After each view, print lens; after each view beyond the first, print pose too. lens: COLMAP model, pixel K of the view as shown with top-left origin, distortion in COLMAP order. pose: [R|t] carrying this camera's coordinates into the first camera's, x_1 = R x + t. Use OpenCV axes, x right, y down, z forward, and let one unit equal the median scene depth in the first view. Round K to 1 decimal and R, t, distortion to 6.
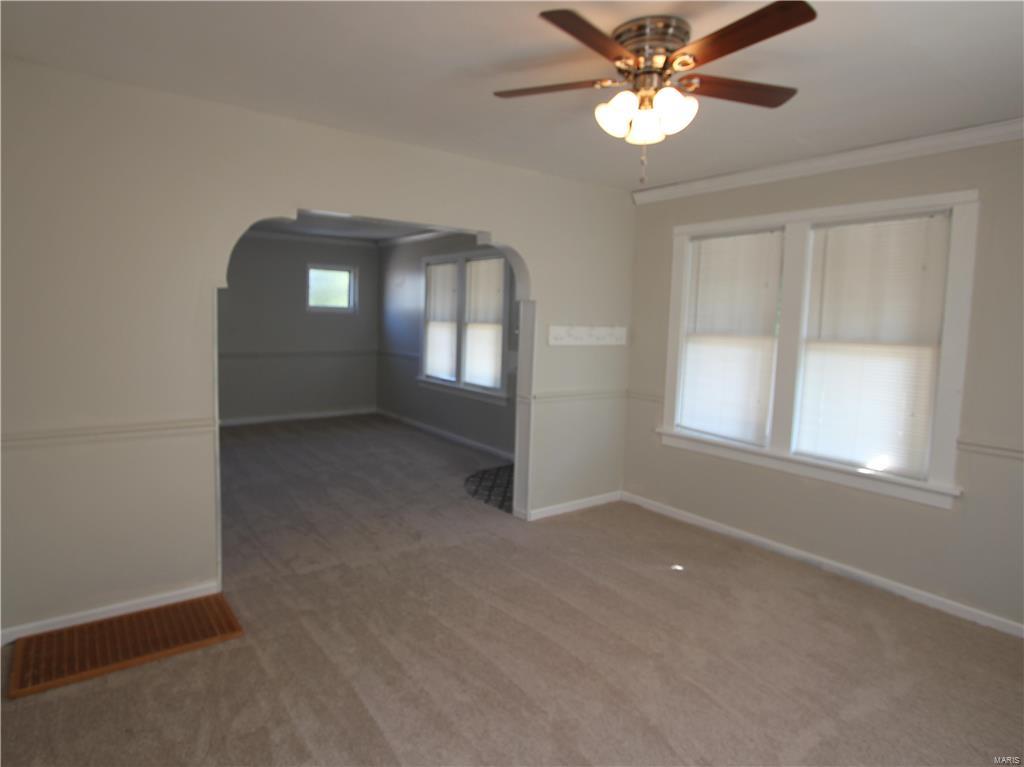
lens RADIAL K [[558.9, 0, 488.7], [0, 558.9, 363.4], [0, 0, 1]] dist [-0.014997, 0.001495]
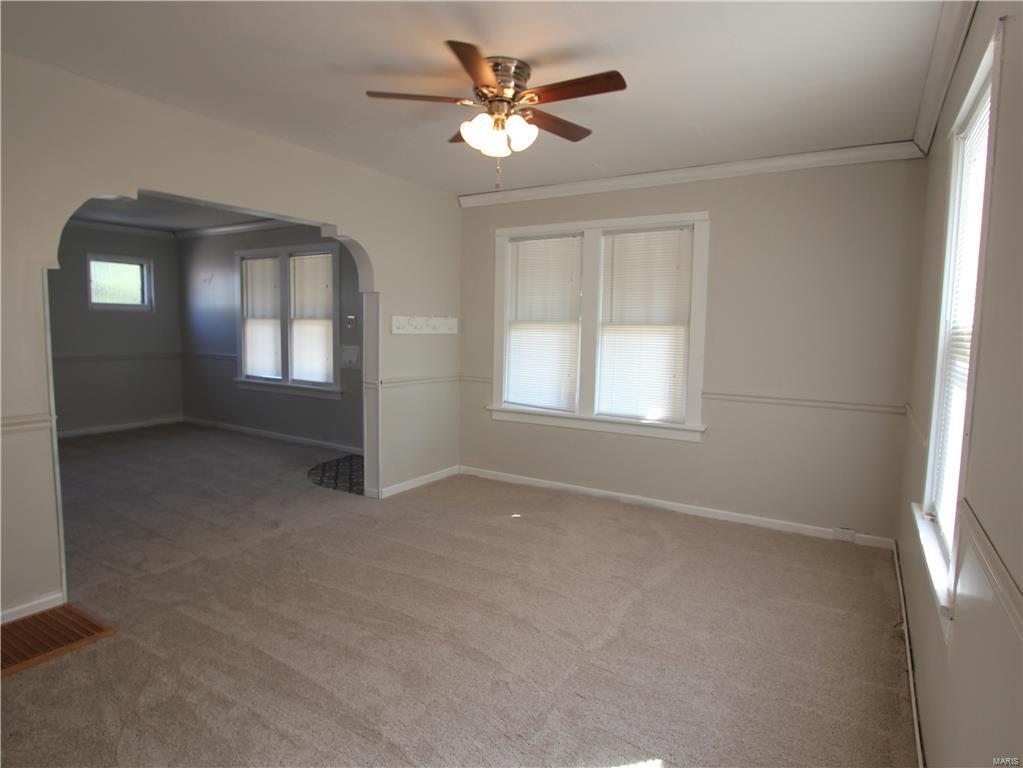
lens RADIAL K [[560.8, 0, 511.5], [0, 560.8, 384.0], [0, 0, 1]] dist [-0.014589, 0.000938]
pose [[0.924372, -0.053347, 0.377743, -0.119412], [0.042753, 0.998423, 0.036384, 0.043836], [-0.379089, -0.017483, 0.925195, -0.114747]]
